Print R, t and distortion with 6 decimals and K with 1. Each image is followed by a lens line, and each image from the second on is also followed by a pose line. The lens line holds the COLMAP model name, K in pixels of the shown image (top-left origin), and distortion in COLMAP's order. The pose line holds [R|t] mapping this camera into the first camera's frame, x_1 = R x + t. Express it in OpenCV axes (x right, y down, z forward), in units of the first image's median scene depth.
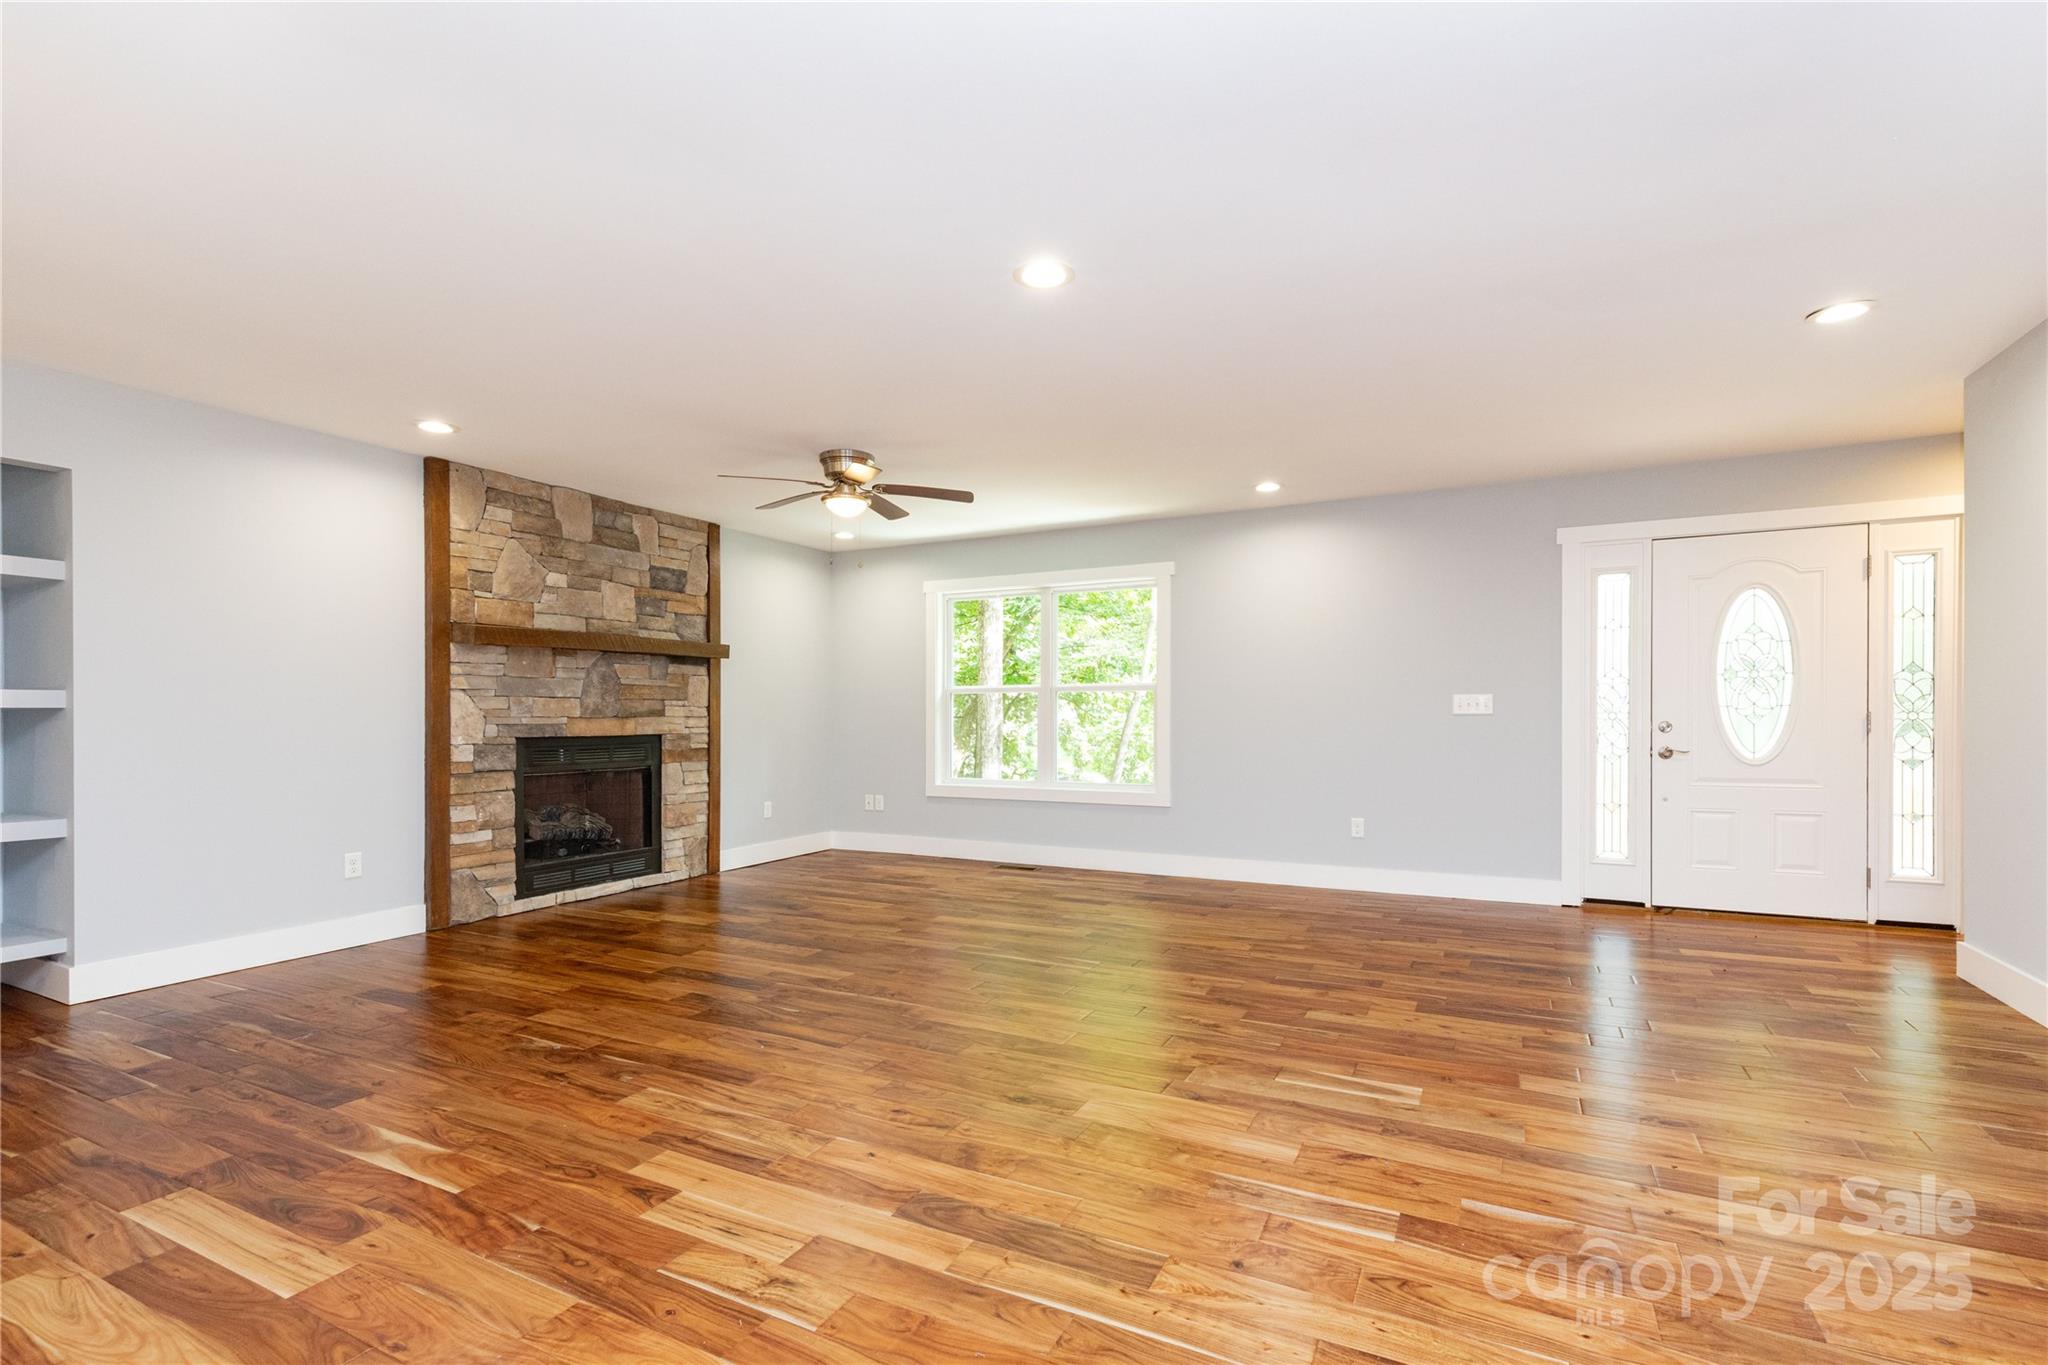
lens RADIAL K [[935.9, 0, 1031.6], [0, 935.9, 676.8], [0, 0, 1]] dist [-0.003484, 0.000495]
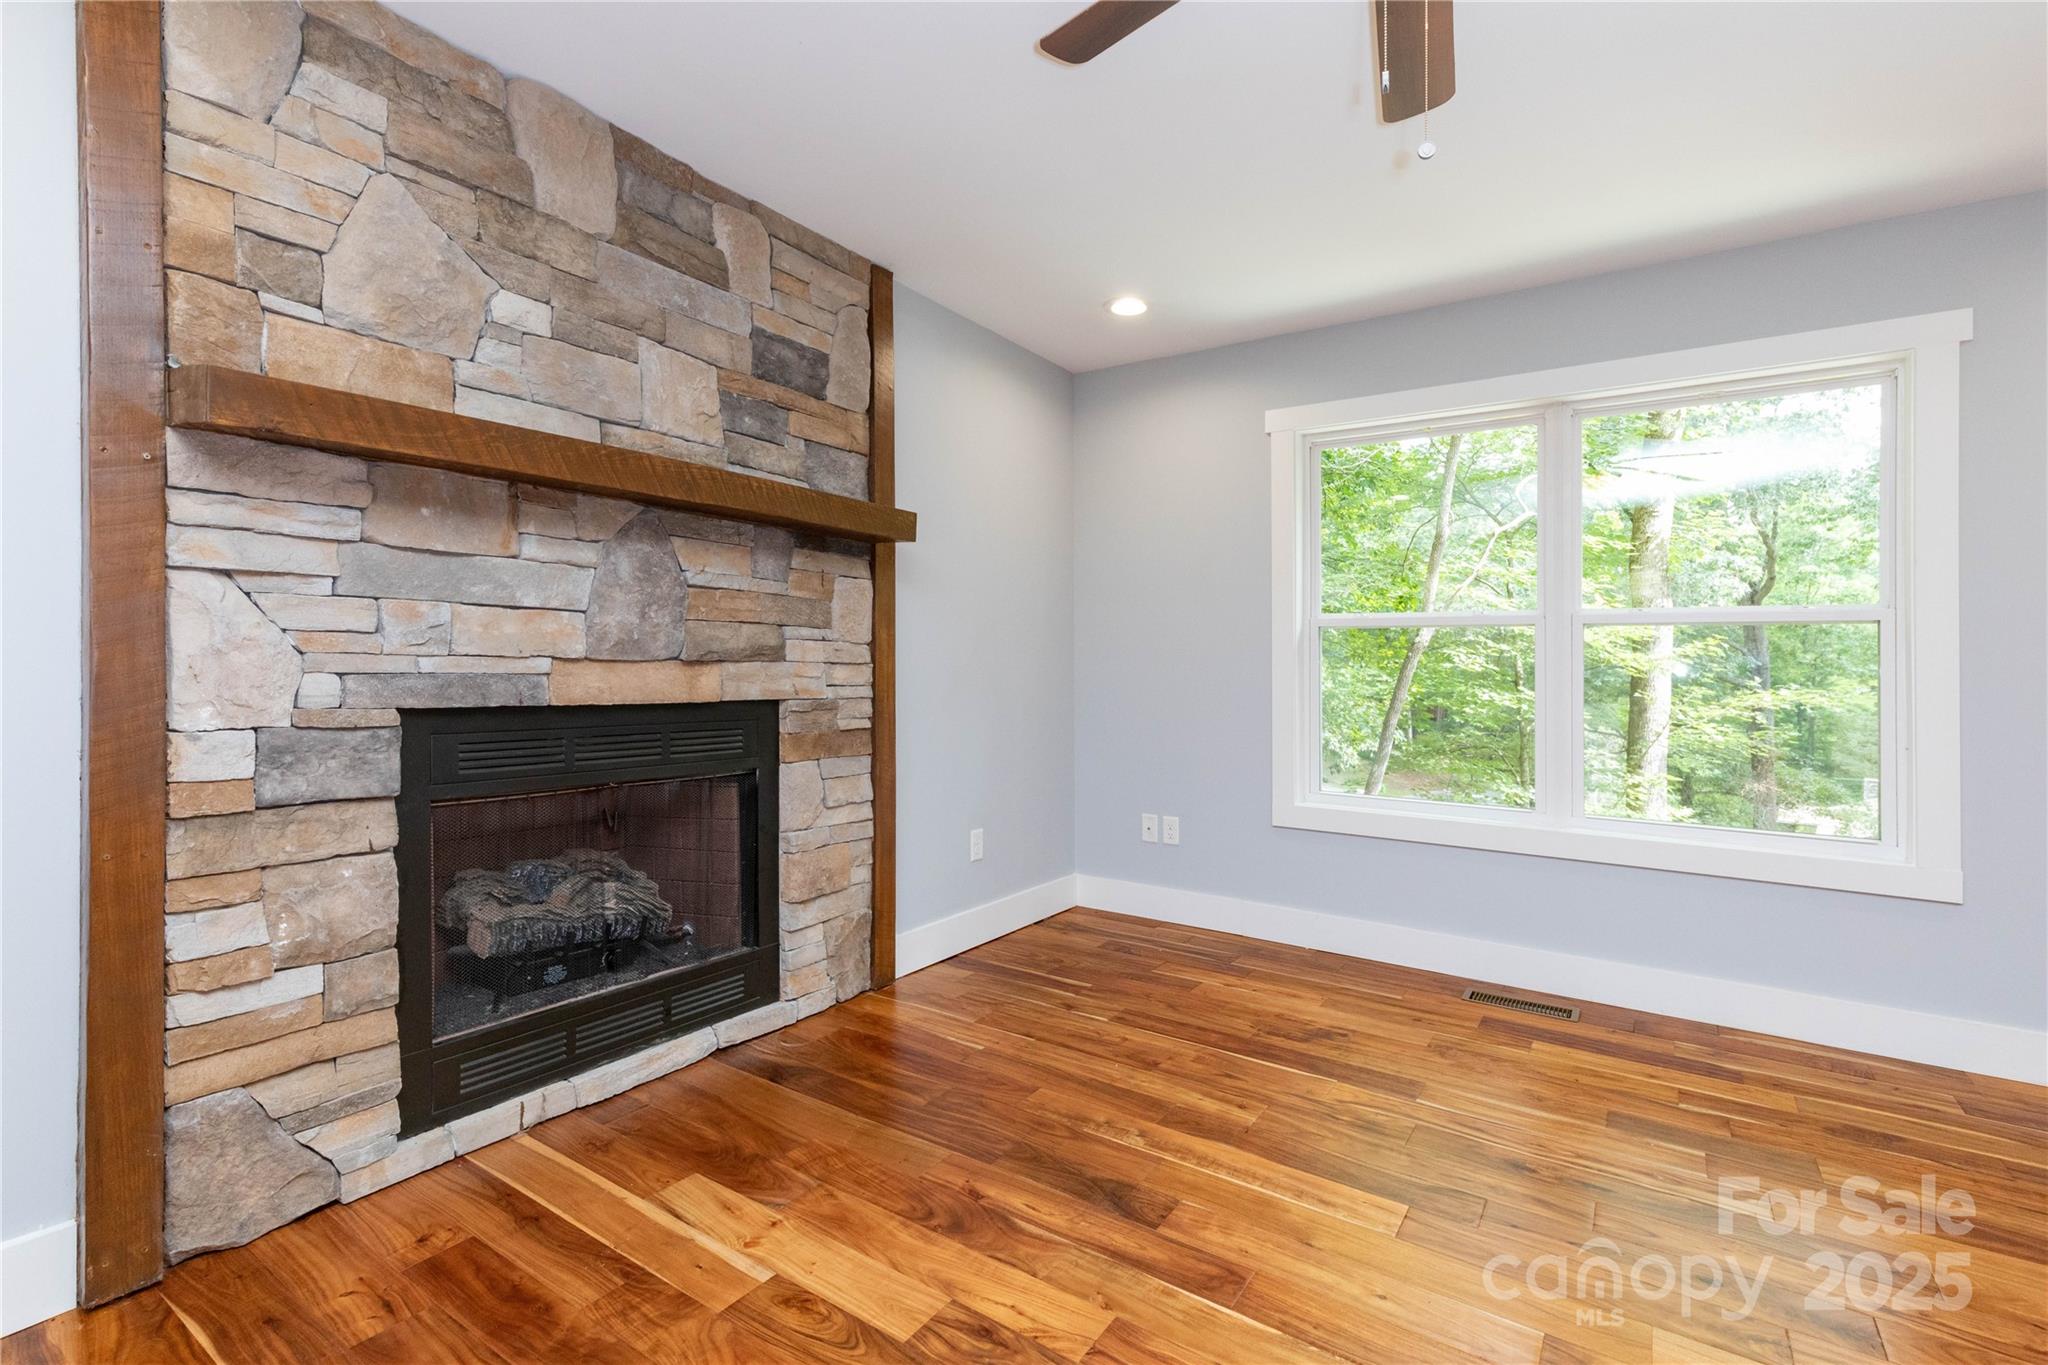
lens RADIAL K [[935.9, 0, 1020.0], [0, 935.9, 679.6], [0, 0, 1]] dist [-0.003484, 0.000495]
pose [[0.990772, 0.015907, -0.134605, -0.229168], [-0.009186, 0.998687, 0.050401, 0.028960], [0.135230, -0.048700, 0.989617, 0.595528]]
